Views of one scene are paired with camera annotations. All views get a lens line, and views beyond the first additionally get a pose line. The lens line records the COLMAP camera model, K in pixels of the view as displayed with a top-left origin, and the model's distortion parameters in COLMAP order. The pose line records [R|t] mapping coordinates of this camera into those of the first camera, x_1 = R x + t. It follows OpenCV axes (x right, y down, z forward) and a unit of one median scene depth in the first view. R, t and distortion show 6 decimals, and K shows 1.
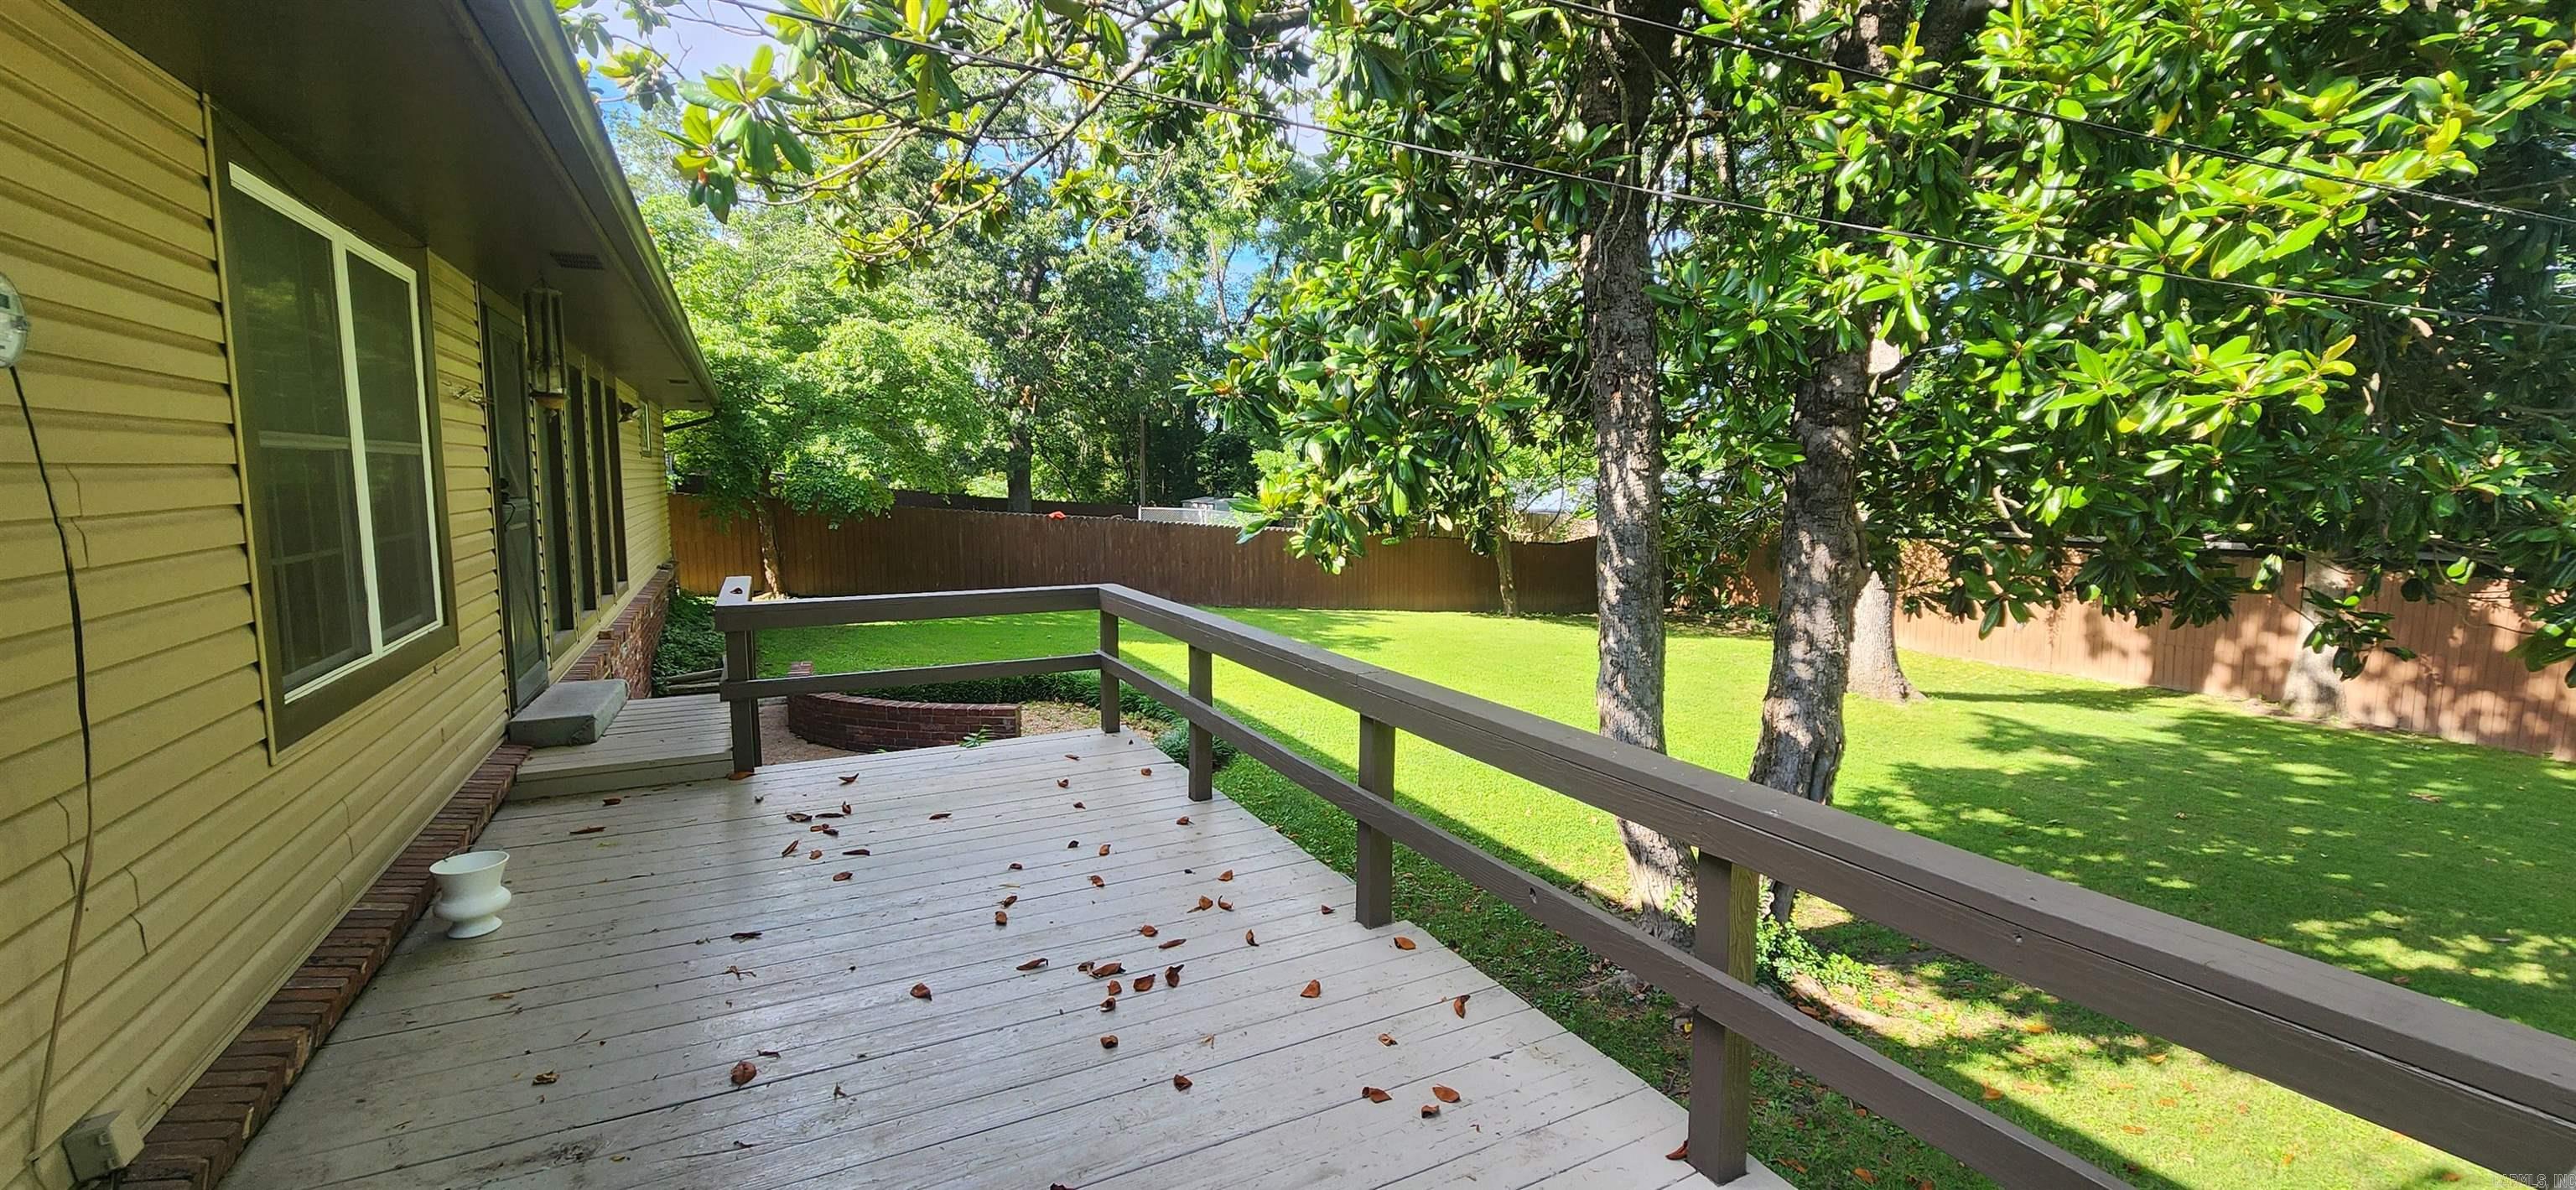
lens RADIAL K [[1028.3, 0, 1288.0], [0, 1028.3, 595.0], [0, 0, 1]] dist [0.000878, 0.000024]
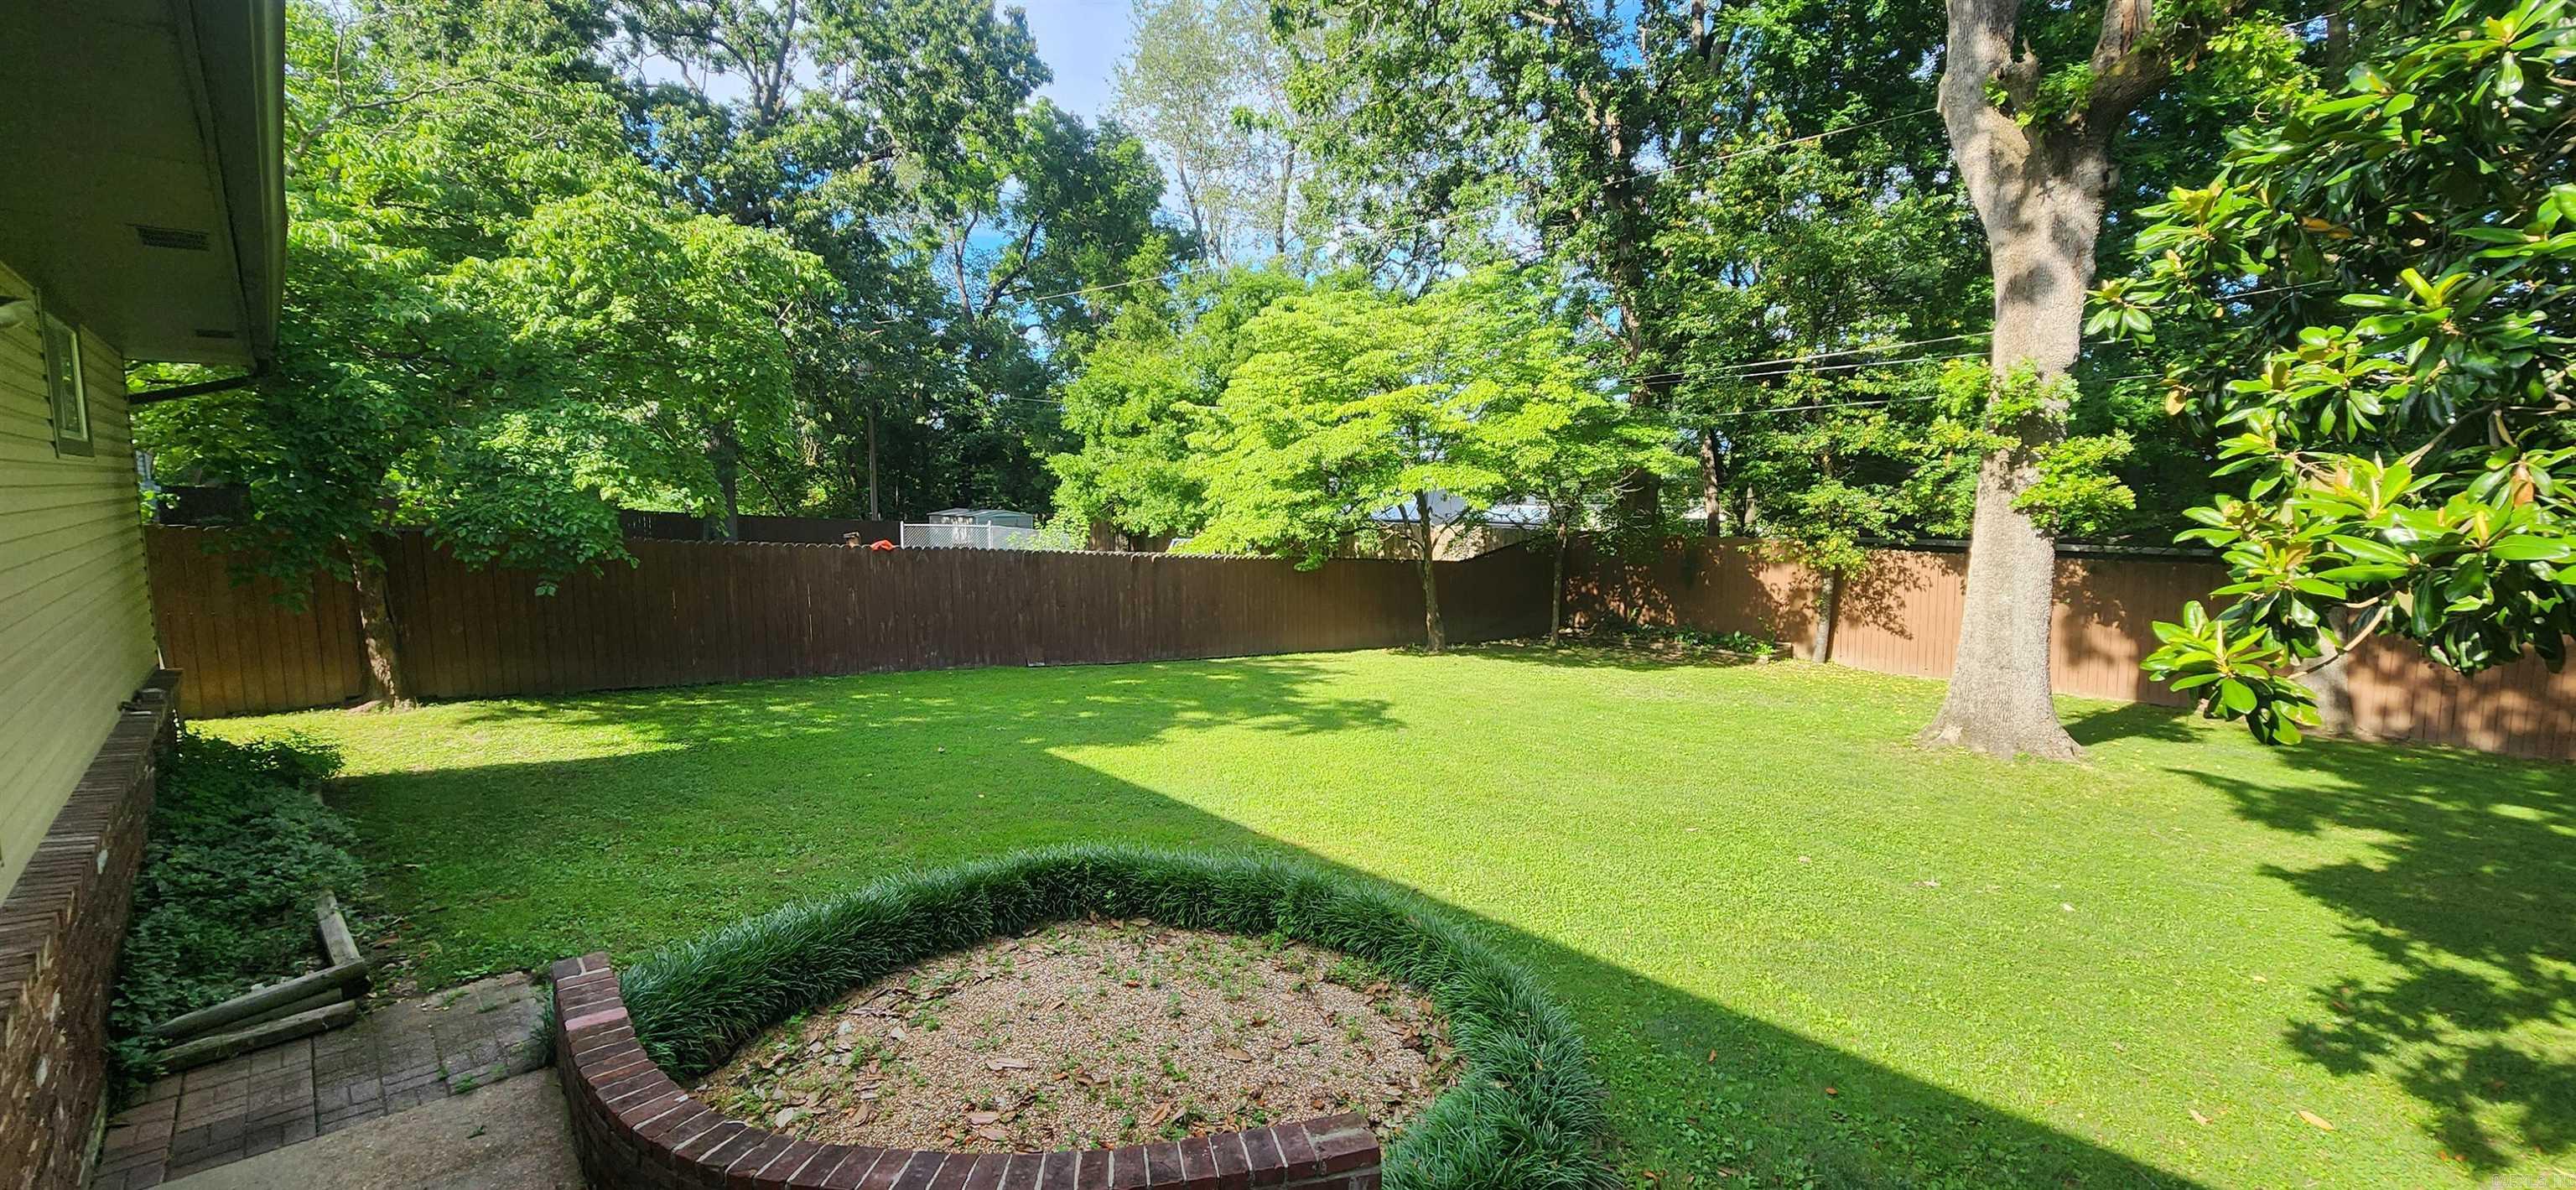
lens RADIAL K [[1104.6, 0, 1288.0], [0, 1104.6, 595.0], [0, 0, 1]] dist [0.033347, 0.000230]
pose [[0.968300, -0.040303, 0.246515, -0.210304], [0.043863, 0.998997, -0.008964, -0.040308], [-0.245907, 0.019492, 0.969097, 0.340145]]
